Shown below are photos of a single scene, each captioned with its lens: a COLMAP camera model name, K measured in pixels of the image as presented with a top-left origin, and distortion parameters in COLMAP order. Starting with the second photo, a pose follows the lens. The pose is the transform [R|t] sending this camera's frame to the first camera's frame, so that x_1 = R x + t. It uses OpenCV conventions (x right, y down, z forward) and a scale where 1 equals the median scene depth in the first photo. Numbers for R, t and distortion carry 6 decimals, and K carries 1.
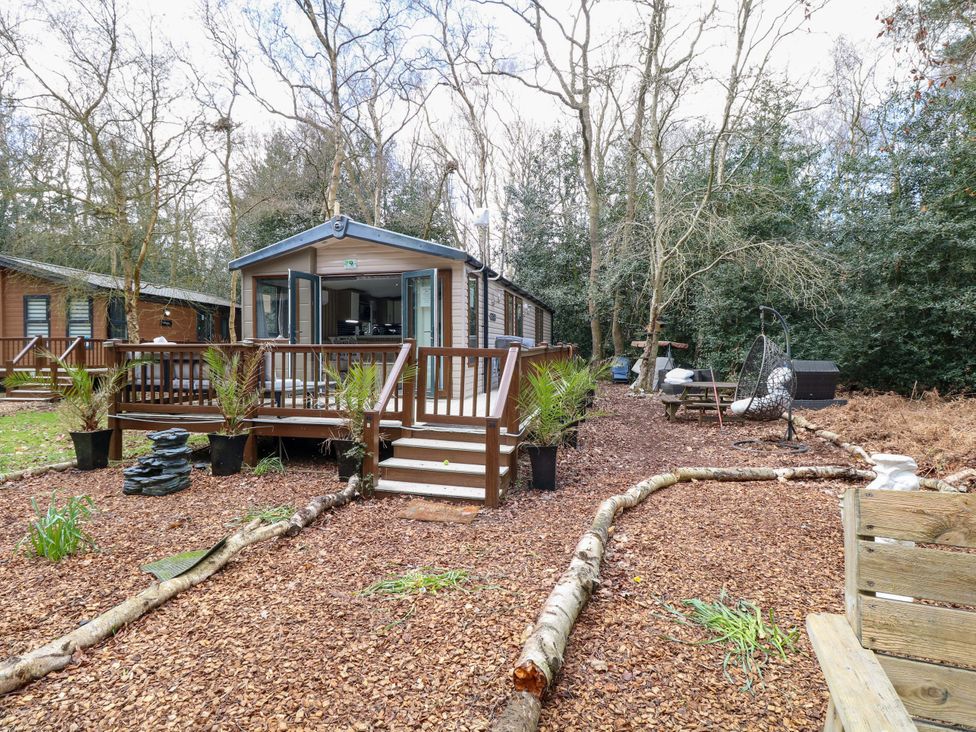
lens RADIAL K [[511.5, 0, 488.6], [0, 511.5, 353.7], [0, 0, 1]] dist [0.002157, -0.014813]
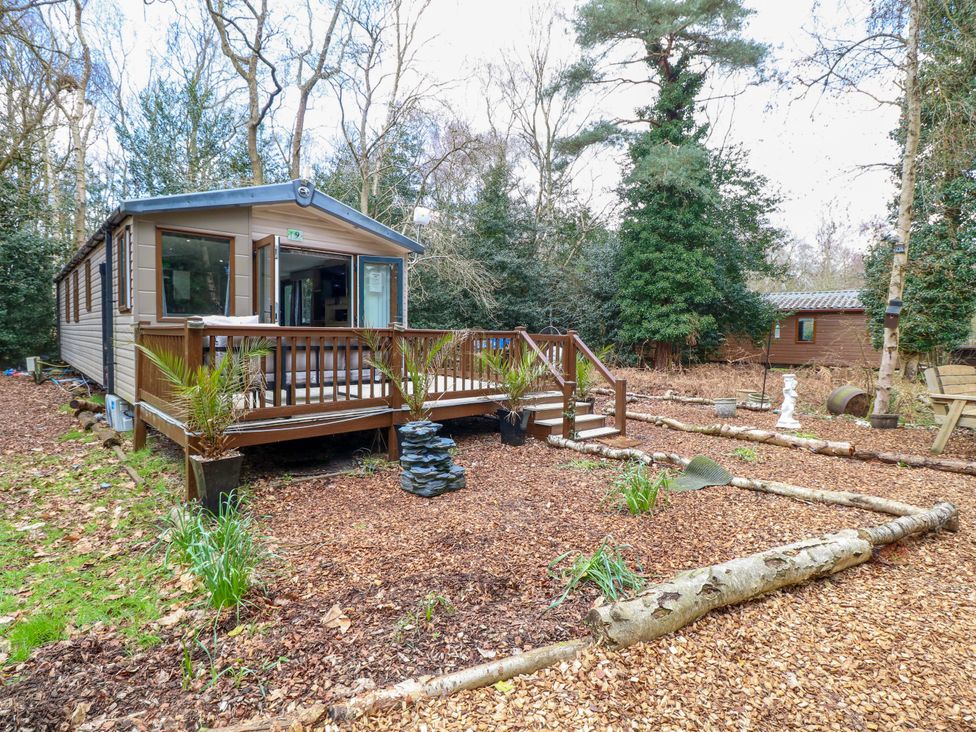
lens RADIAL K [[511.5, 0, 488.6], [0, 511.5, 353.7], [0, 0, 1]] dist [0.002157, -0.014813]
pose [[0.524582, -0.025571, 0.850976, -0.971255], [0.001548, 0.999576, 0.029082, 0.000526], [-0.851359, -0.013938, 0.524399, 0.306700]]
